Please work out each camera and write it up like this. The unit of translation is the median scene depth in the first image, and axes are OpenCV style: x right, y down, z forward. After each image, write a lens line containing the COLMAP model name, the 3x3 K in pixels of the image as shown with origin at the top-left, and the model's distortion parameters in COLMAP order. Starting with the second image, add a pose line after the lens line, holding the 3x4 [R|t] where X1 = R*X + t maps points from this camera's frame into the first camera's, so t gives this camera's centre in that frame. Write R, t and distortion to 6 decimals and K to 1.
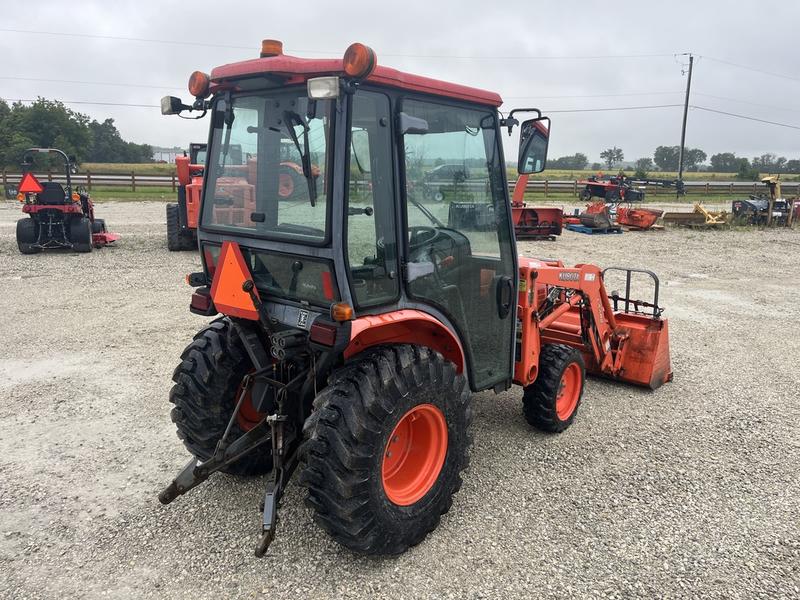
lens RADIAL K [[611.0, 0, 403.8], [0, 611.0, 317.4], [0, 0, 1]] dist [0.059197, -0.077932]
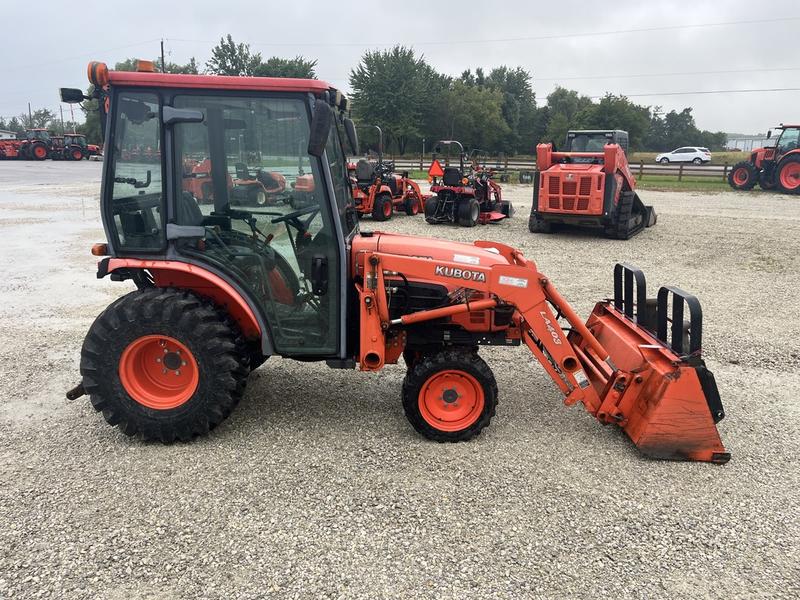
lens RADIAL K [[632.3, 0, 400.0], [0, 632.3, 300.0], [0, 0, 1]] dist [0.004682, 0.004112]
pose [[0.594116, 0.171733, -0.785833, 0.138496], [-0.185040, 0.979922, 0.074253, -0.012067], [0.782807, 0.101296, 0.613965, 0.058904]]
